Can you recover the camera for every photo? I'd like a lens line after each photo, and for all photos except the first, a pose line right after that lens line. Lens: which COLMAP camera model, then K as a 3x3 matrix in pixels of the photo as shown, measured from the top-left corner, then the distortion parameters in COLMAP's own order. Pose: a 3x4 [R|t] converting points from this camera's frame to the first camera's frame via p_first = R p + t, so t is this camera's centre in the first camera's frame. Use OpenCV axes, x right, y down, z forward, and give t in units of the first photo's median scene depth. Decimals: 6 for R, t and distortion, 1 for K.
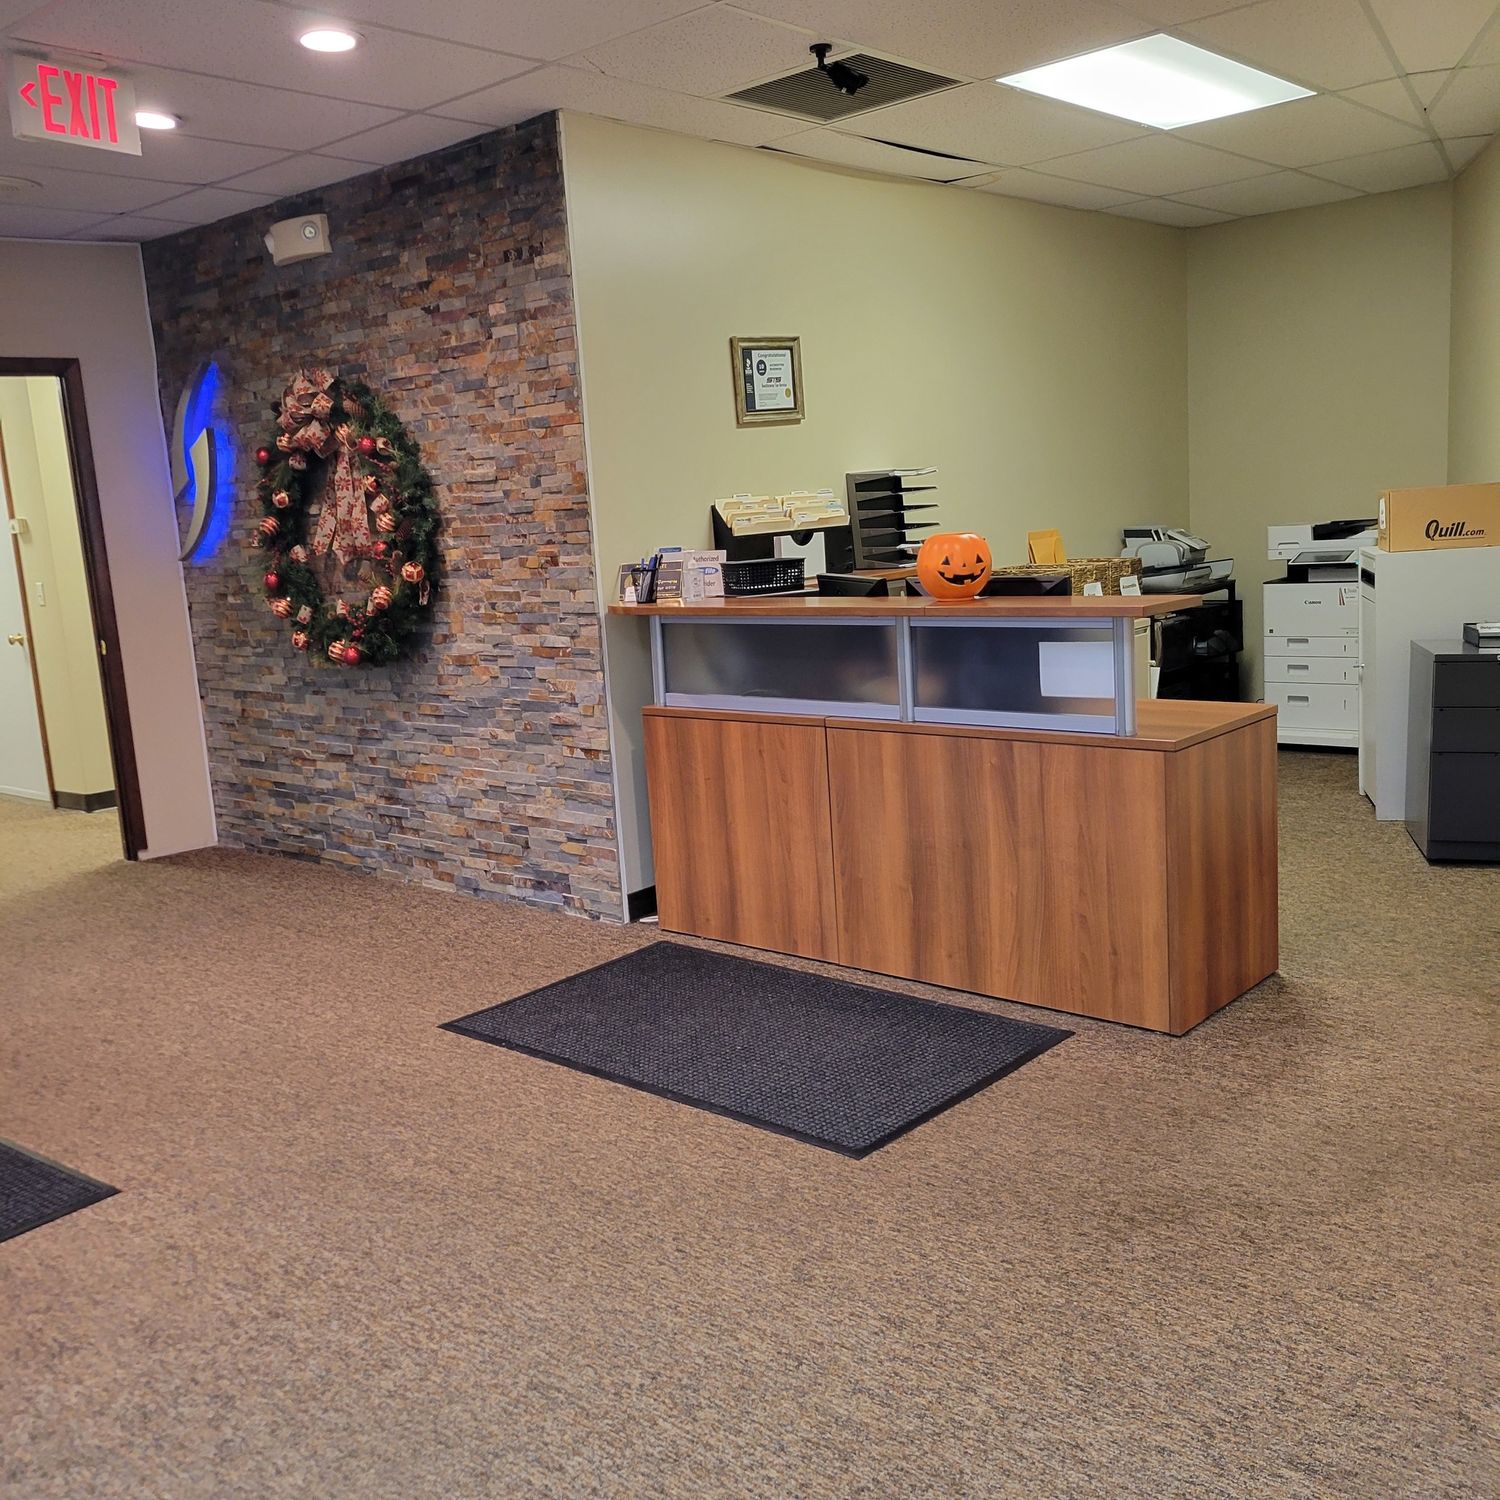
lens RADIAL K [[1491.2, 0, 750.0], [0, 1491.2, 750.0], [0, 0, 1]] dist [0.008037, 0.005316]
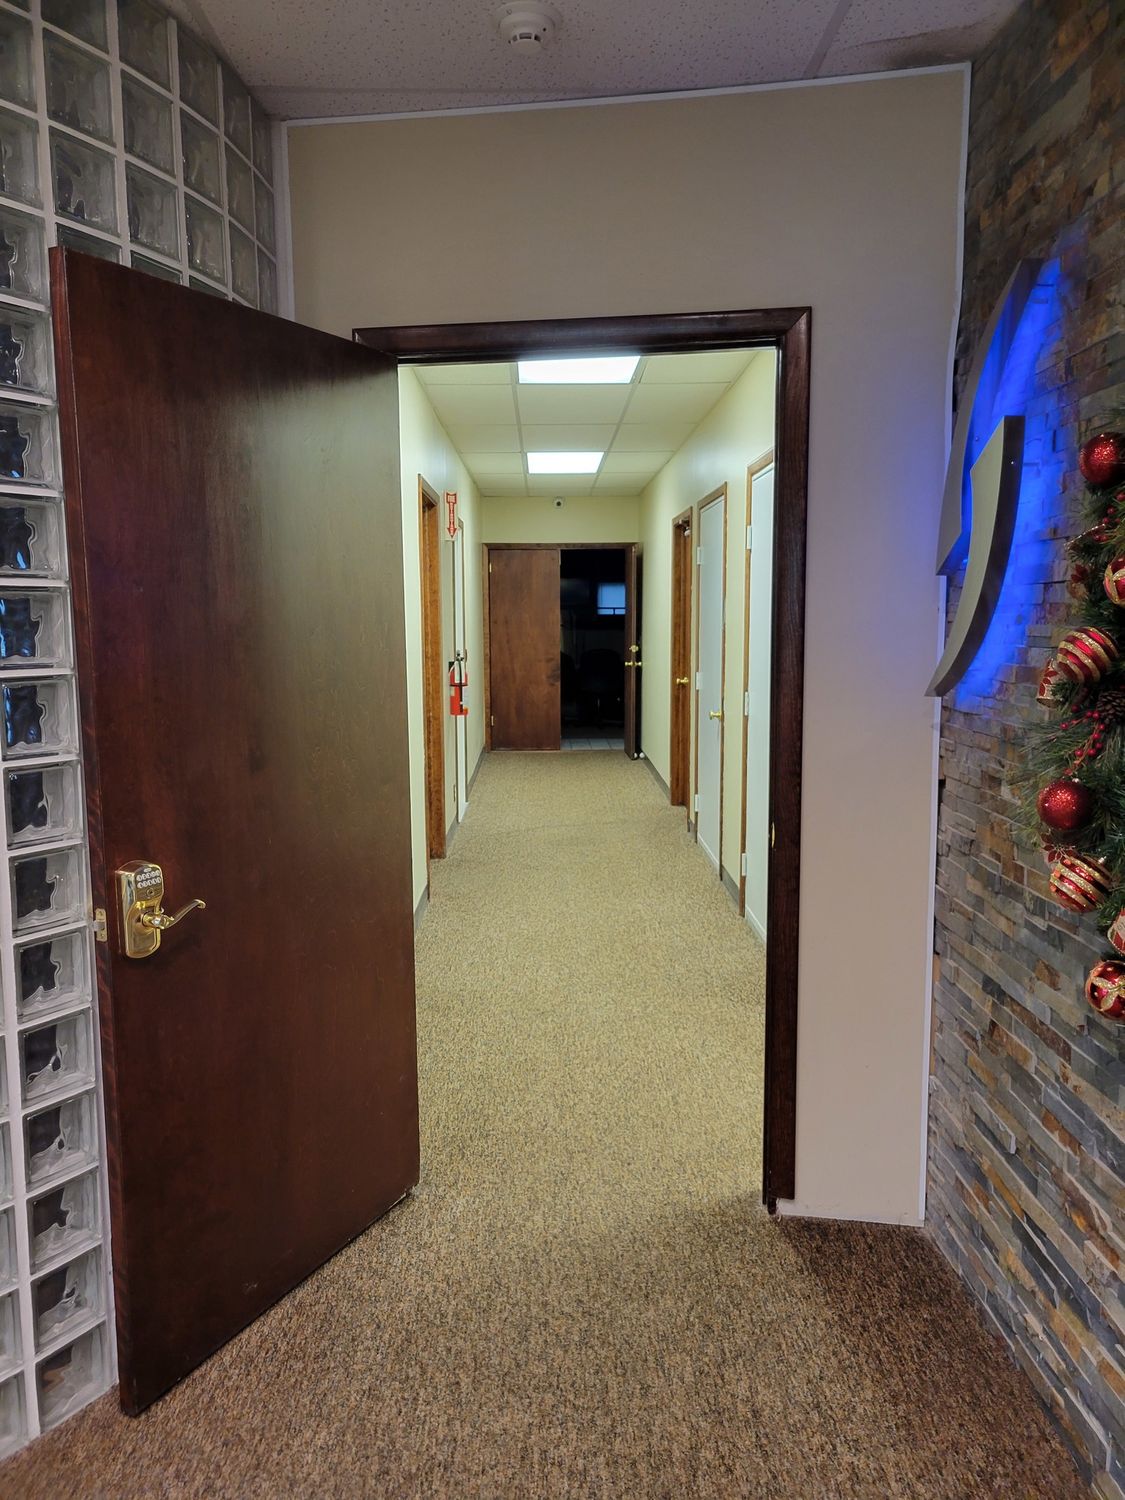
lens RADIAL K [[1140.6, 0, 562.5], [0, 1140.6, 750.0], [0, 0, 1]] dist [0.038053, -0.000786]
pose [[0.669607, 0.151273, -0.727147, -0.182939], [-0.165836, 0.984773, 0.052156, -0.110008], [0.723965, 0.085664, 0.684498, 0.656996]]
